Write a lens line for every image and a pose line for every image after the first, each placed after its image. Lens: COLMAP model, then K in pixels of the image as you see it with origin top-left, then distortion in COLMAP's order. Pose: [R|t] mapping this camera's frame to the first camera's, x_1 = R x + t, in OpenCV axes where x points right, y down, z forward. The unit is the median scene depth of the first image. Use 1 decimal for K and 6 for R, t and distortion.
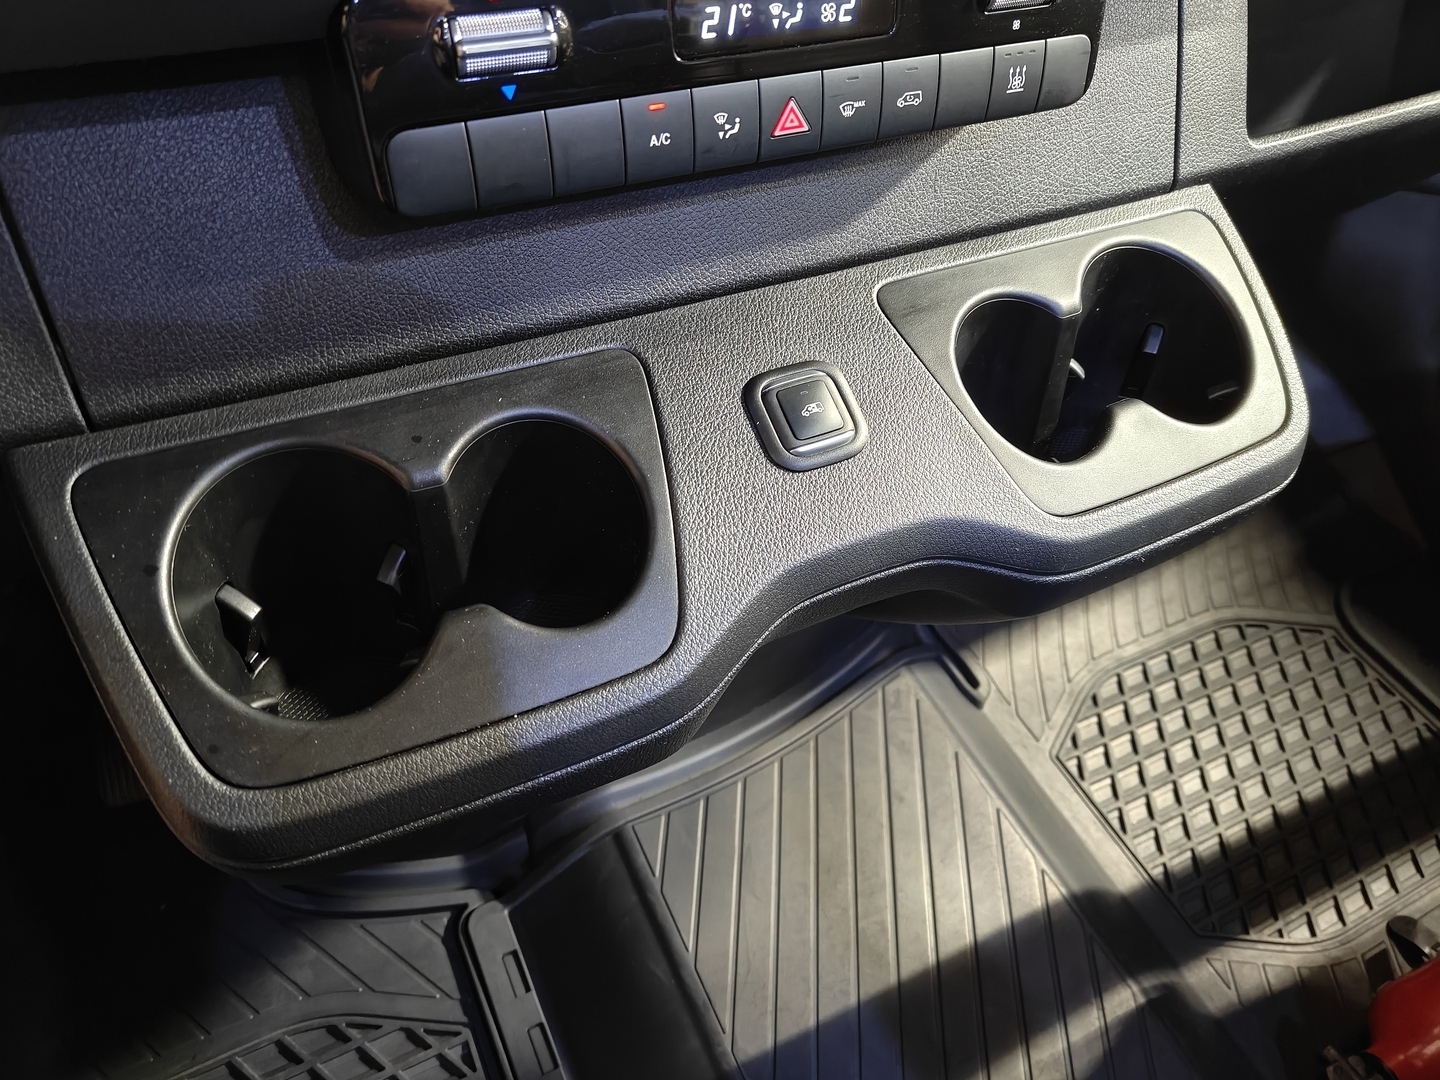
lens RADIAL K [[1033.9, 0, 724.8], [0, 1033.9, 552.1], [0, 0, 1]] dist [-0.001188, -0.004009]
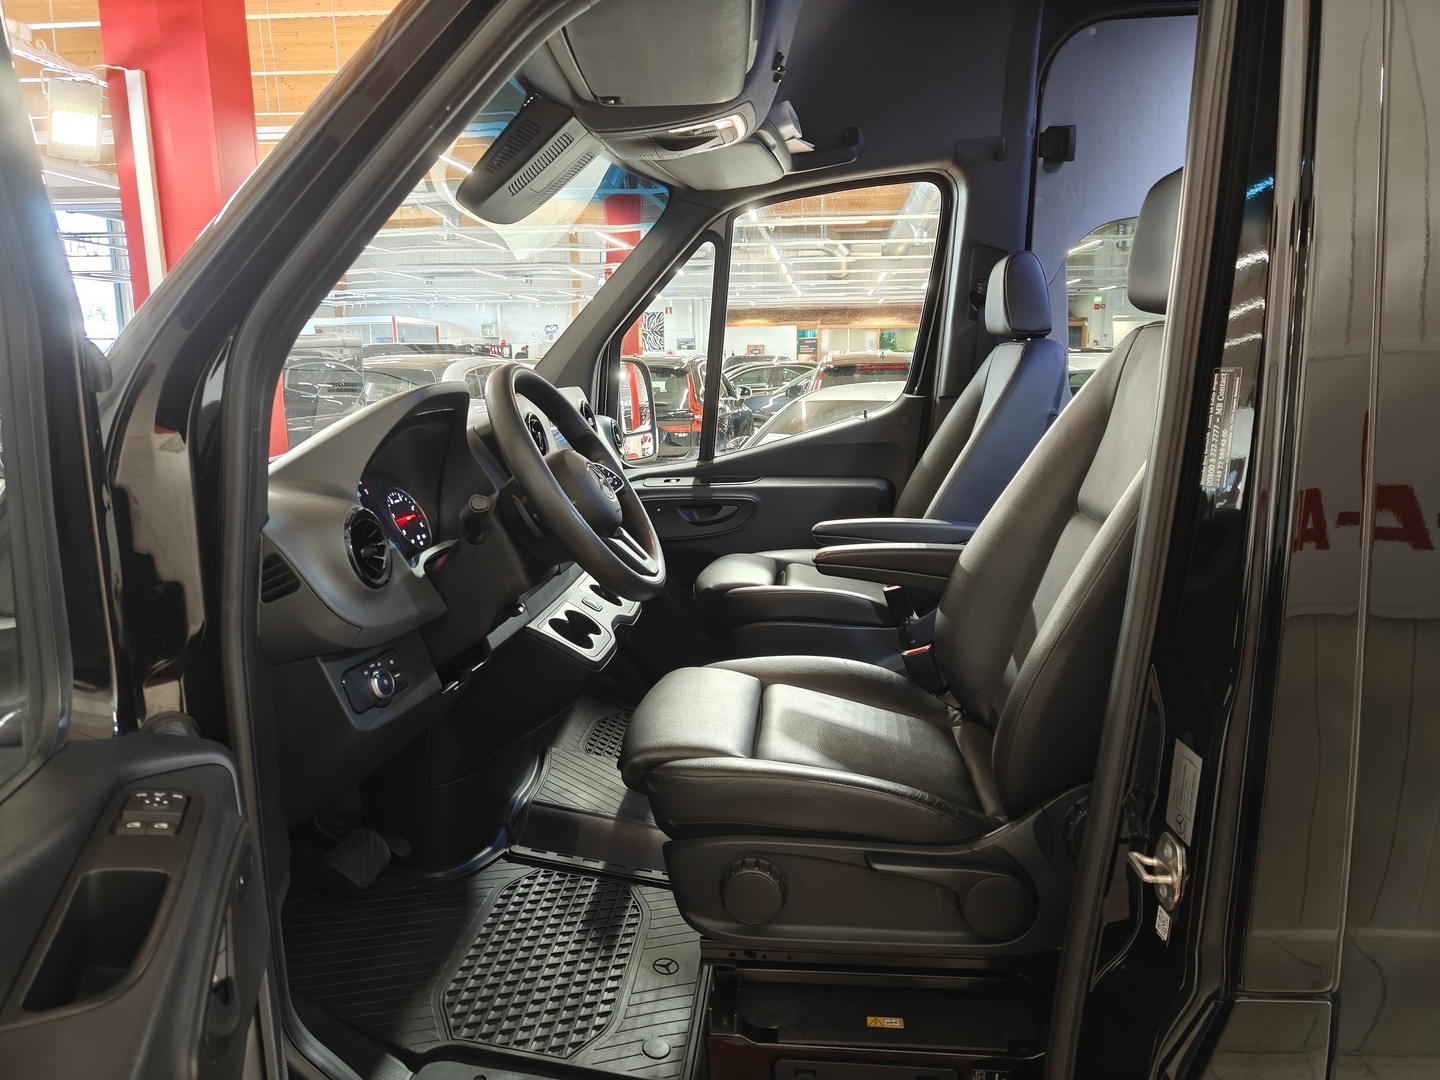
lens RADIAL K [[1001.8, 0, 720.0], [0, 1001.8, 540.0], [0, 0, 1]] dist [-0.001539, 0.006523]
pose [[0.533624, -0.176048, 0.827196, -2.136866], [0.567942, 0.799326, -0.196263, 0.560550], [-0.626648, 0.574530, 0.526524, -1.312523]]
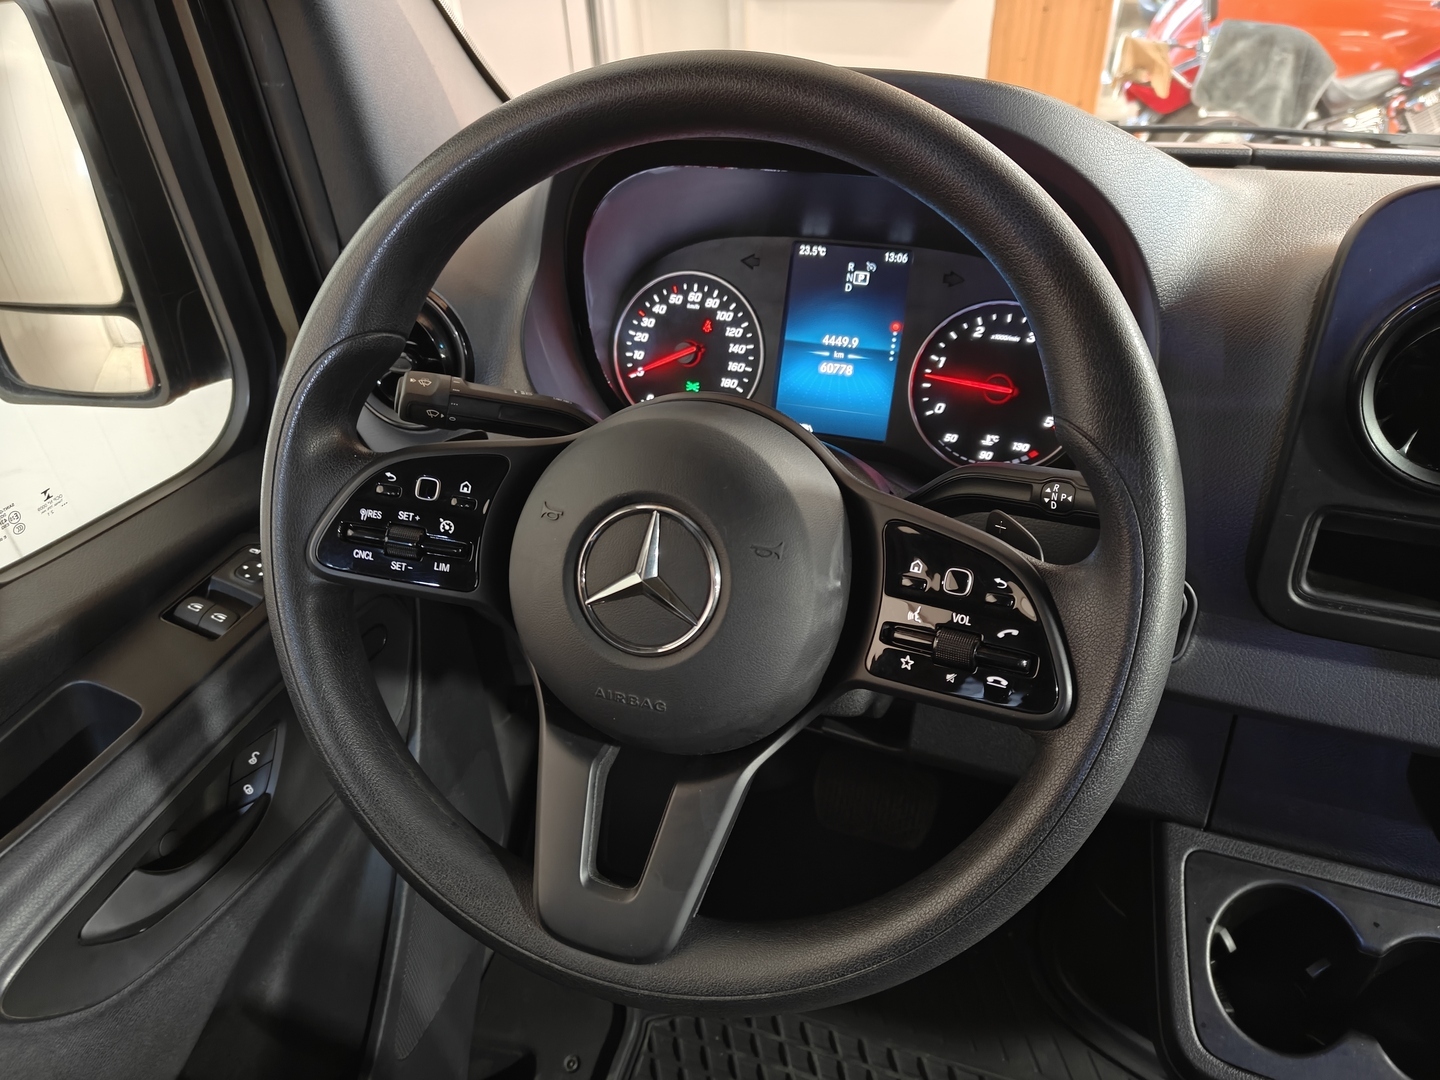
lens RADIAL K [[1003.9, 0, 716.5], [0, 1003.9, 556.8], [0, 0, 1]] dist [0.041401, -0.041095]
pose [[0.689755, 0.407354, -0.598582, -0.149991], [-0.431169, 0.895243, 0.112398, -0.190536], [0.581662, 0.180563, 0.793137, -0.554991]]
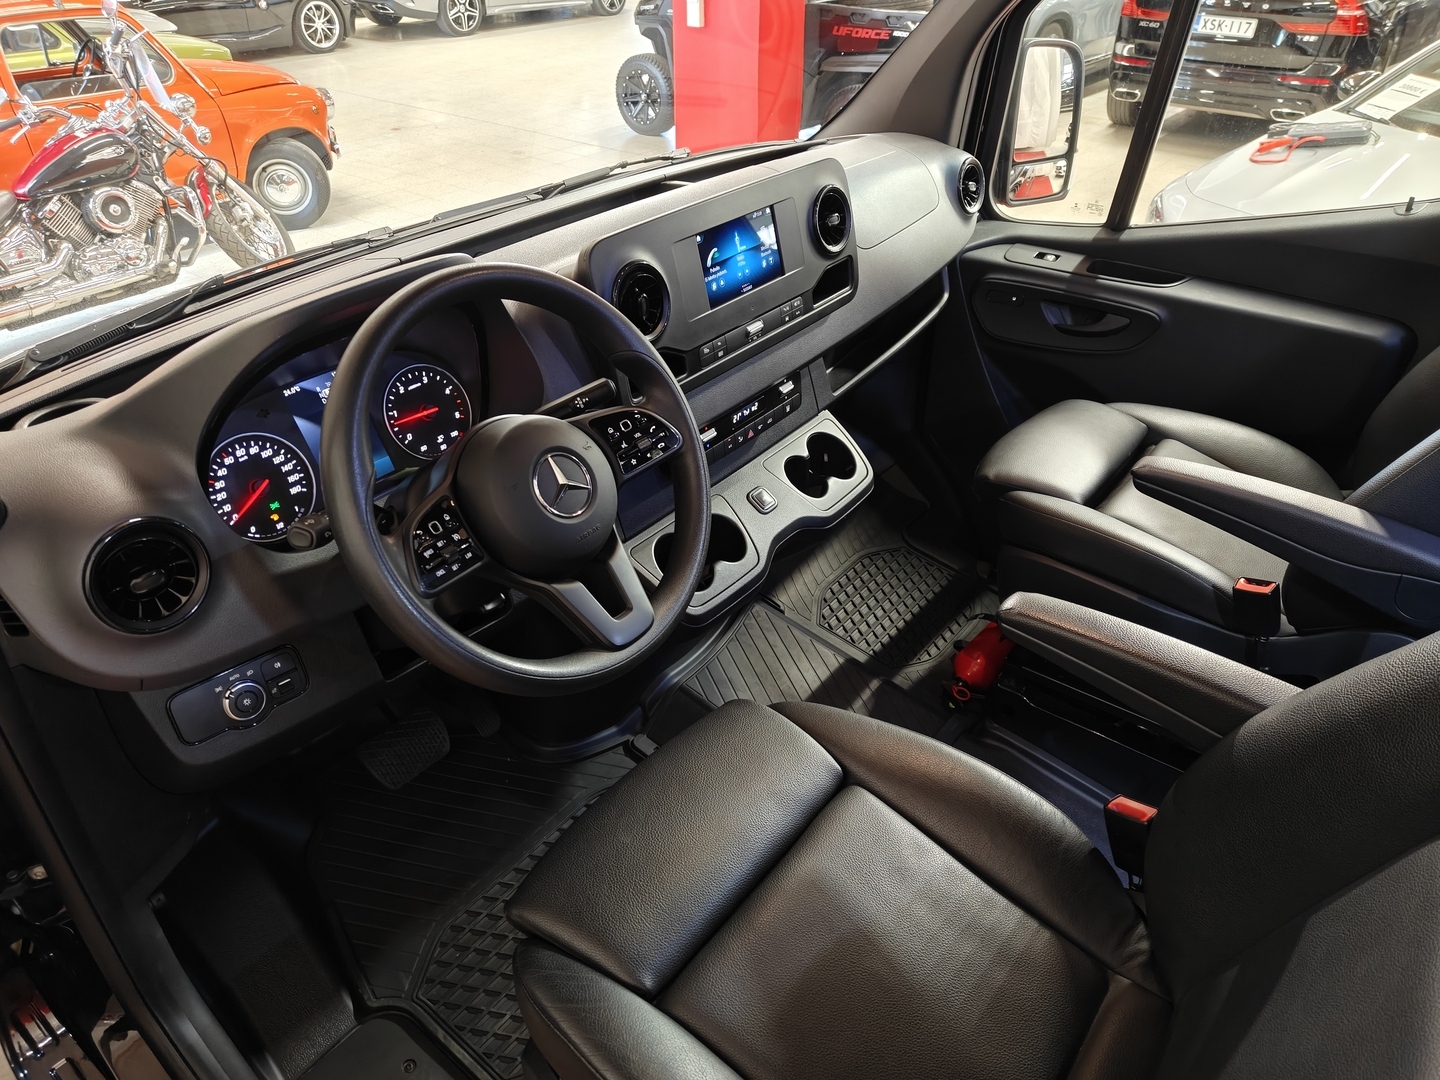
lens RADIAL K [[1001.6, 0, 719.5], [0, 1001.6, 544.1], [0, 0, 1]] dist [0.022360, -0.016605]
pose [[0.904116, -0.248778, 0.347395, -0.799747], [0.284178, 0.957245, -0.054084, 0.103153], [-0.319087, 0.147620, 0.936158, -1.378652]]
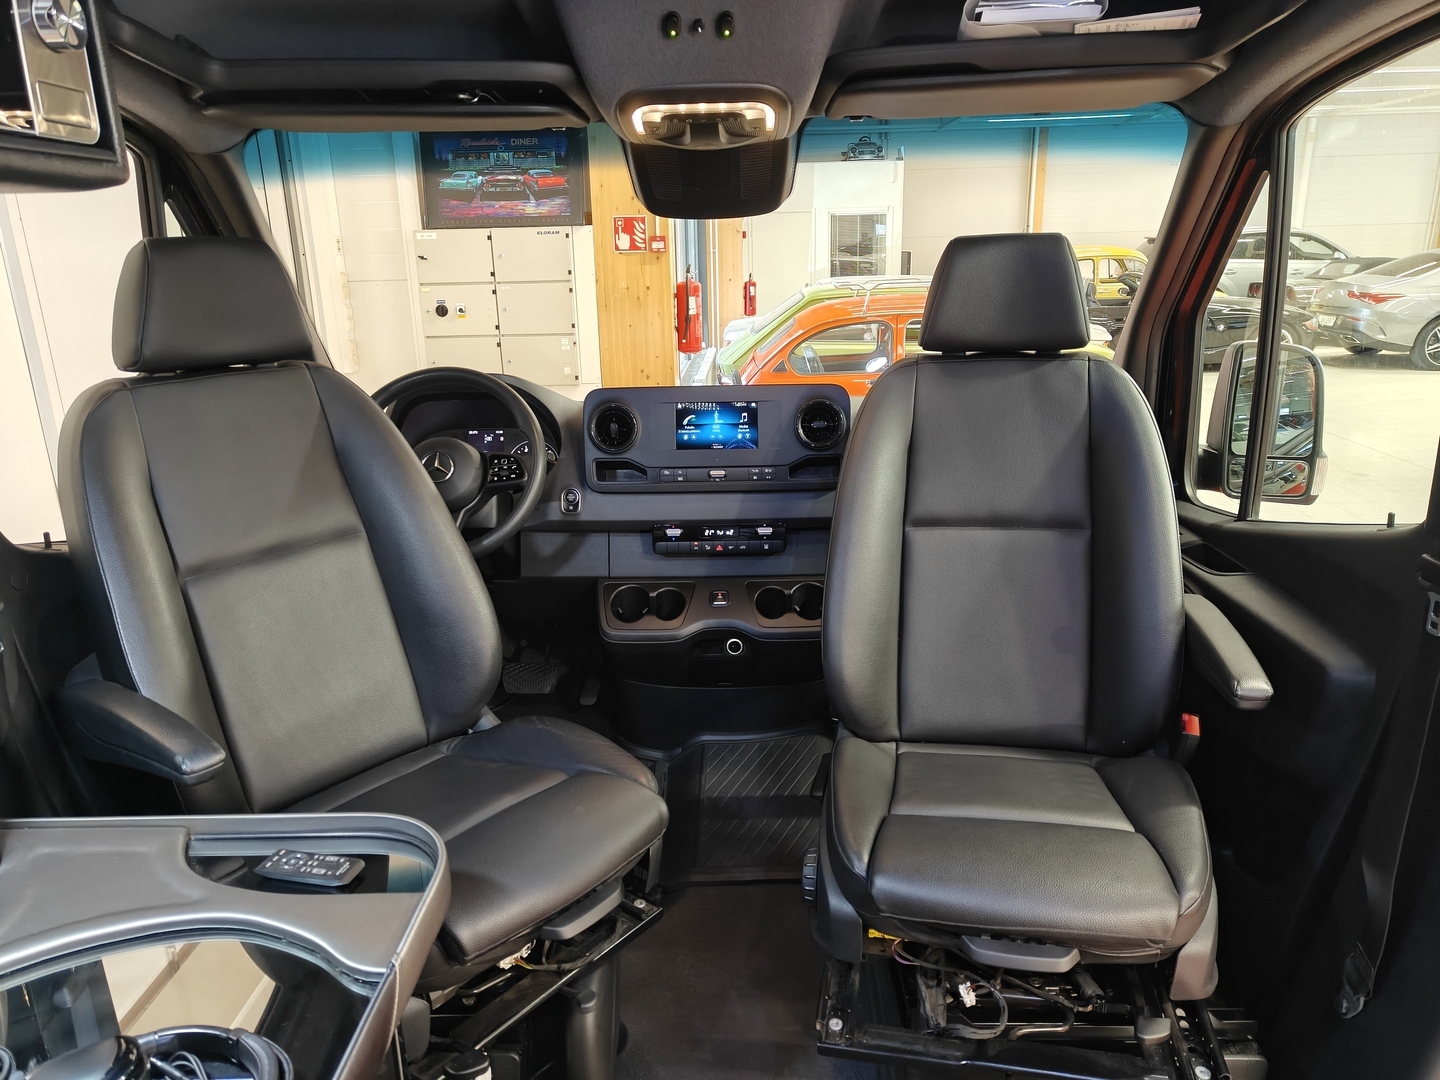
lens RADIAL K [[999.9, 0, 733.2], [0, 999.9, 541.5], [0, 0, 1]] dist [0.042370, -0.001842]
pose [[0.883570, 0.109385, -0.455345, 1.422282], [-0.280185, 0.902585, -0.326860, 0.735442], [0.375234, 0.416384, 0.828145, -1.959398]]
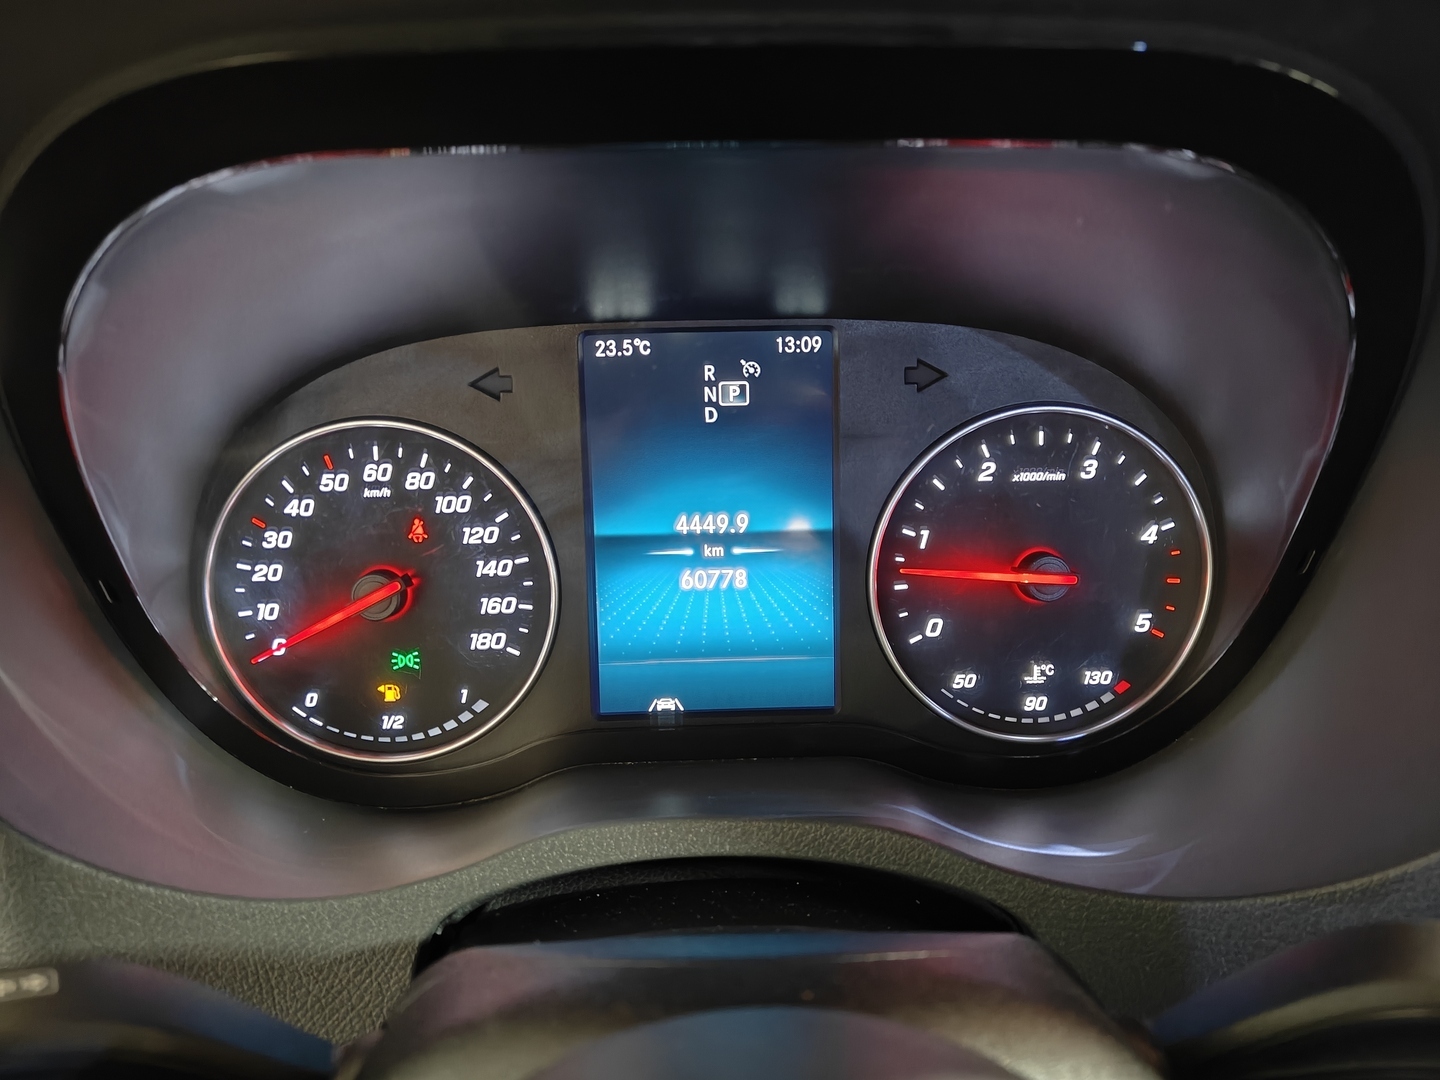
lens RADIAL K [[1001.6, 0, 719.5], [0, 1001.6, 544.1], [0, 0, 1]] dist [0.022360, -0.016605]
pose [[0.900018, 0.227707, -0.371640, -0.564334], [-0.265319, 0.962721, -0.052668, -0.288512], [0.345793, 0.146006, 0.926882, -0.173676]]
